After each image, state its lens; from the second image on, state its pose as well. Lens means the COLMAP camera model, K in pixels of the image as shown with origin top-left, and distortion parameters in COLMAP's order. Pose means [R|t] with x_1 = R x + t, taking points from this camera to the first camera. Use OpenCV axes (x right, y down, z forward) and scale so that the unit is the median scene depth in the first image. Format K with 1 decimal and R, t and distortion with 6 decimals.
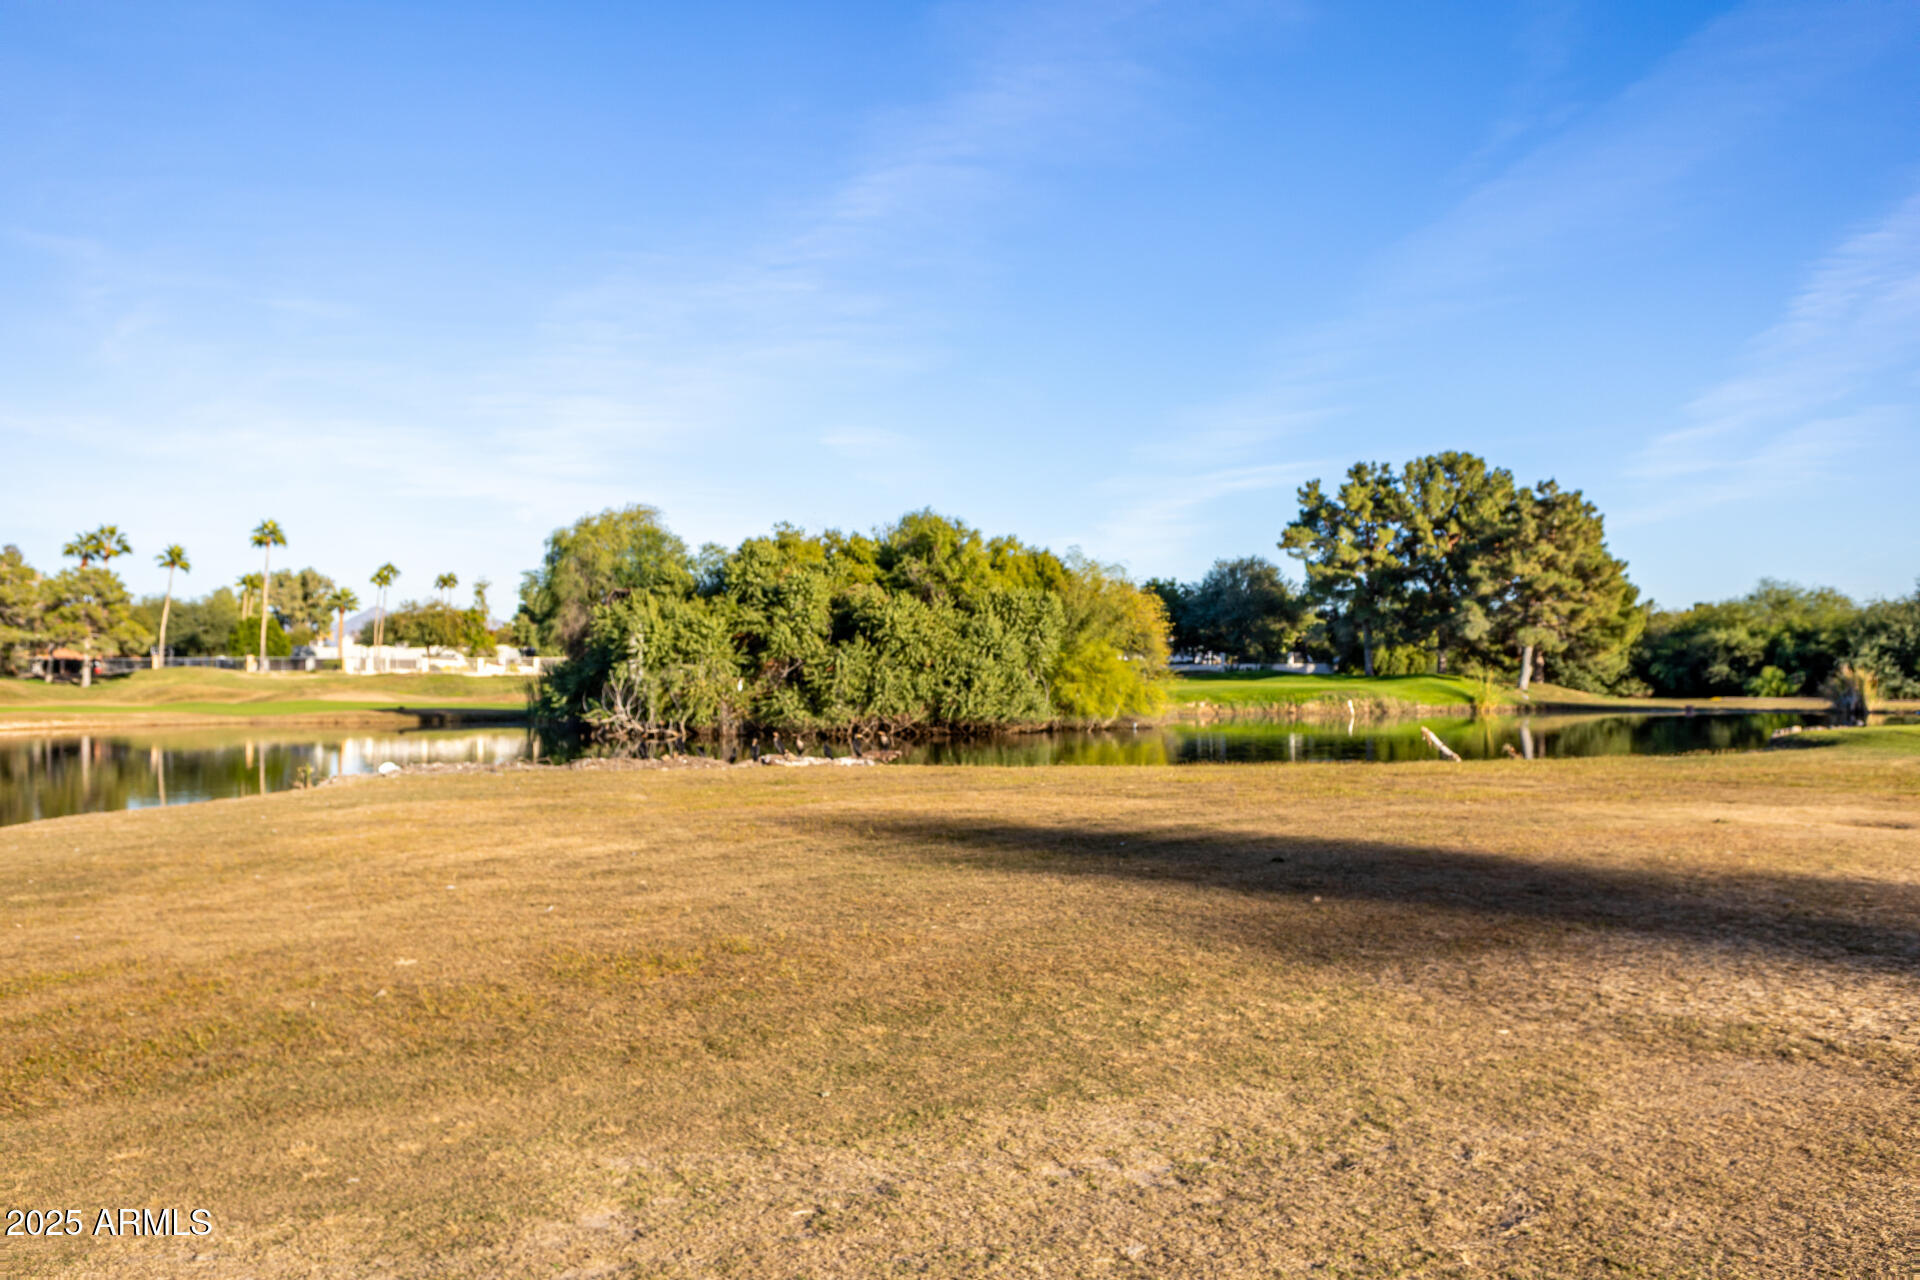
lens RADIAL K [[1566.0, 0, 961.4], [0, 1566.0, 650.4], [0, 0, 1]] dist [0.023496, -0.018744]
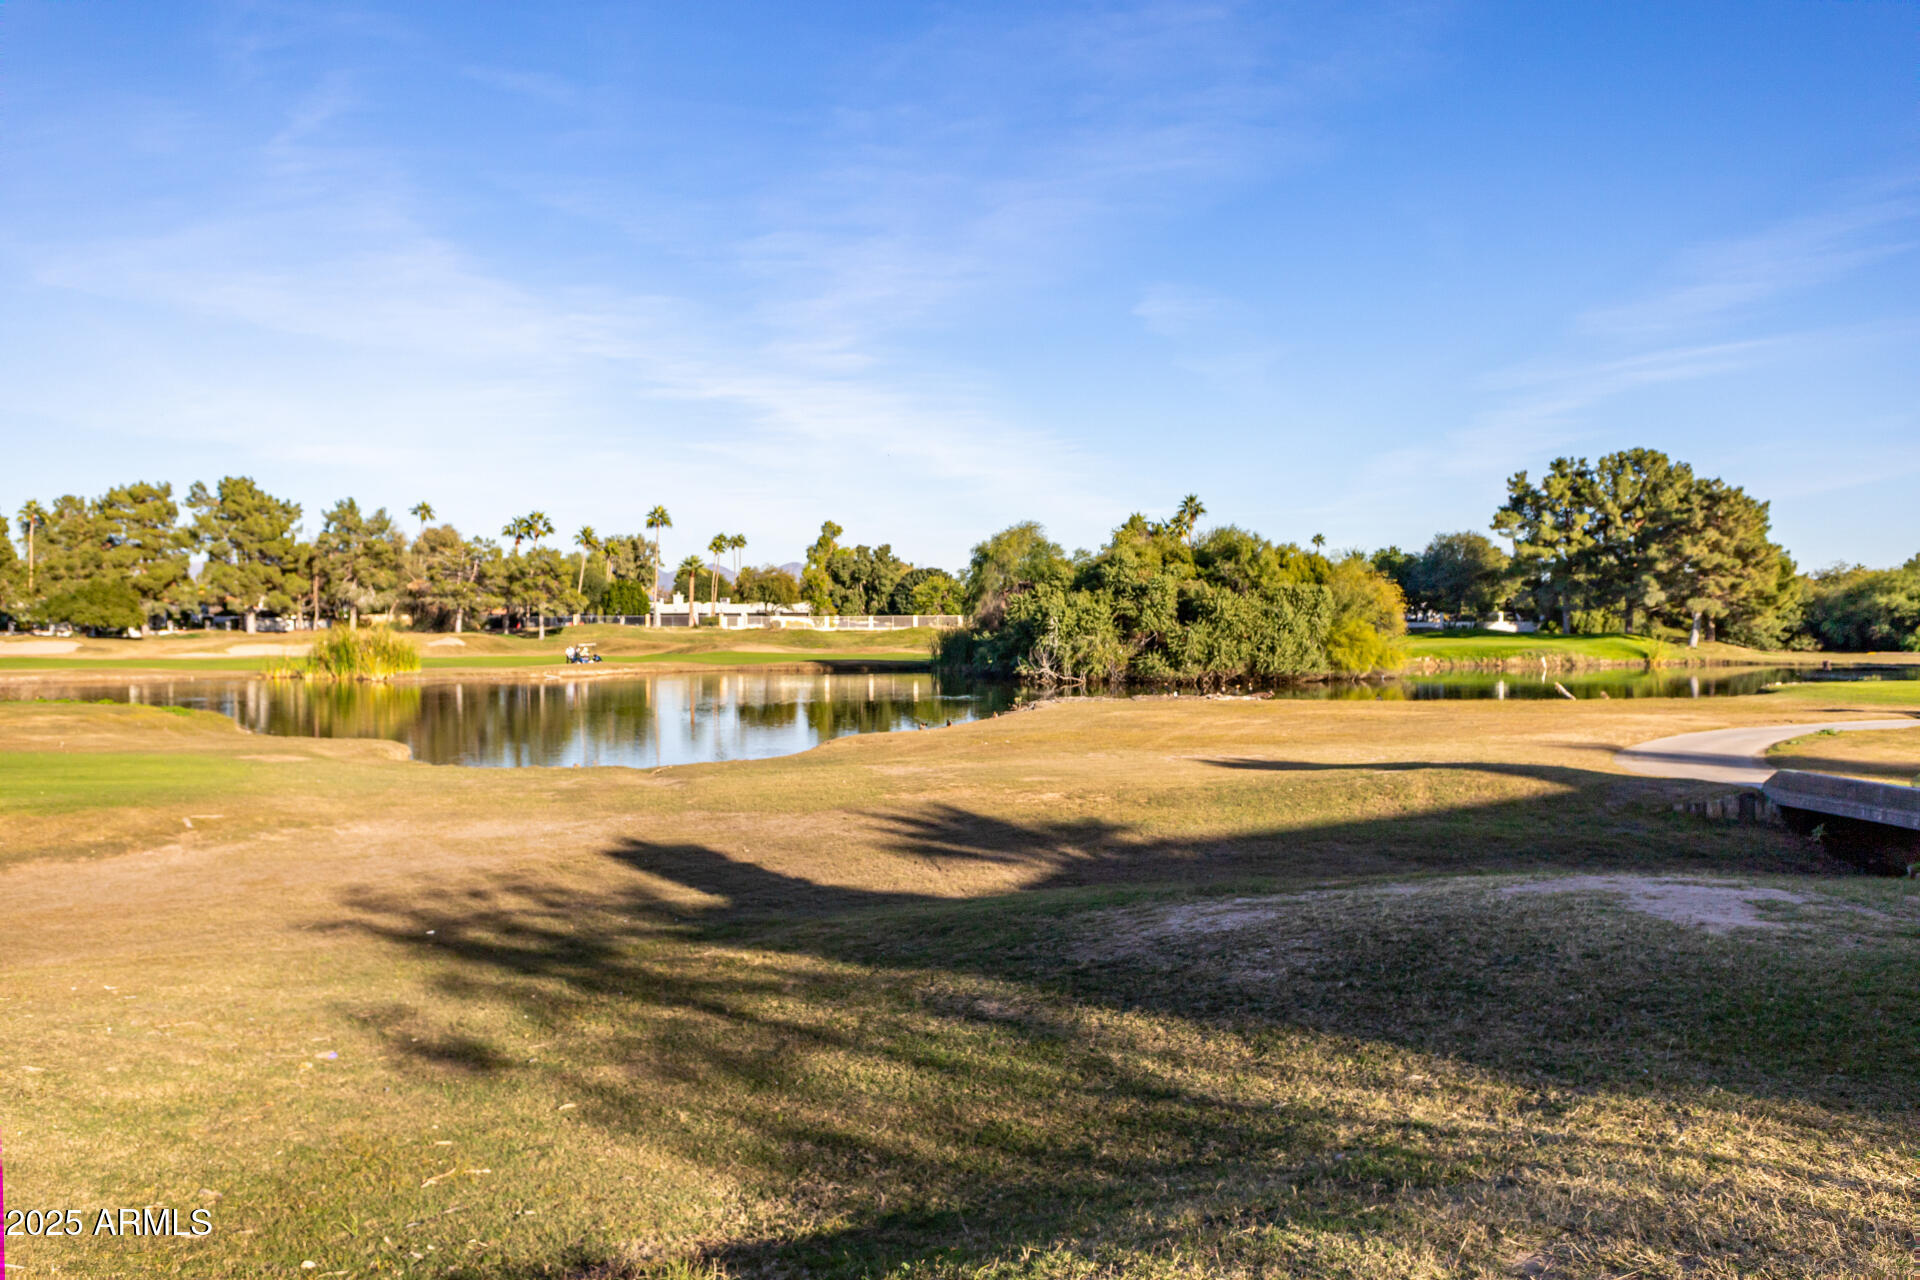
lens RADIAL K [[1566.0, 0, 955.9], [0, 1566.0, 636.0], [0, 0, 1]] dist [0.023496, -0.018744]
pose [[0.991218, 0.001548, -0.132230, -0.059006], [0.002121, 0.999617, 0.027603, -0.020445], [0.132222, -0.027641, 0.990835, -0.327869]]
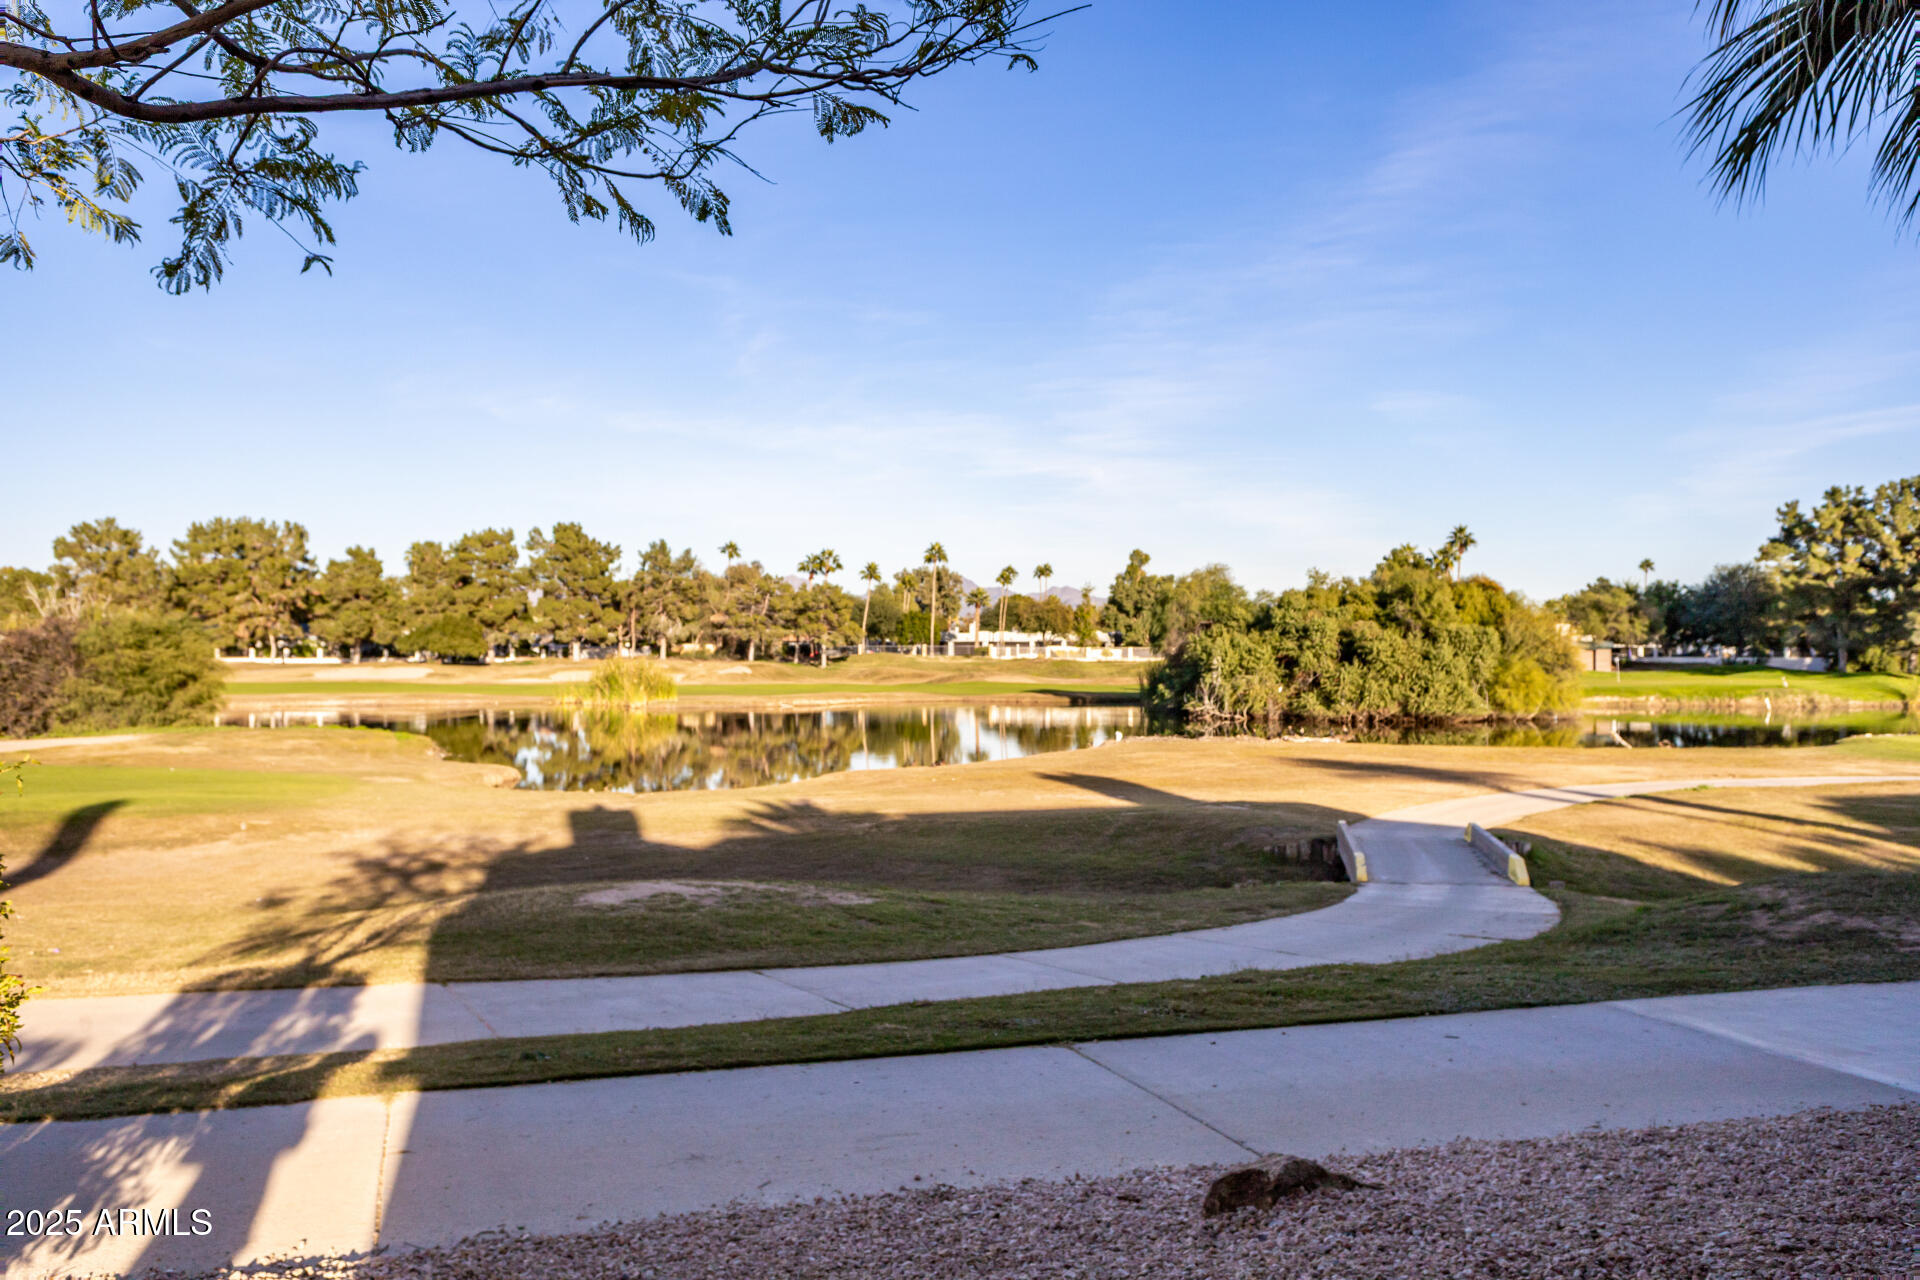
lens RADIAL K [[1566.0, 0, 957.1], [0, 1566.0, 623.3], [0, 0, 1]] dist [0.023496, -0.018744]
pose [[0.937132, -0.000203, -0.348976, 0.065971], [0.002031, 0.999986, 0.004873, -0.032065], [0.348970, -0.005275, 0.937119, -0.377756]]
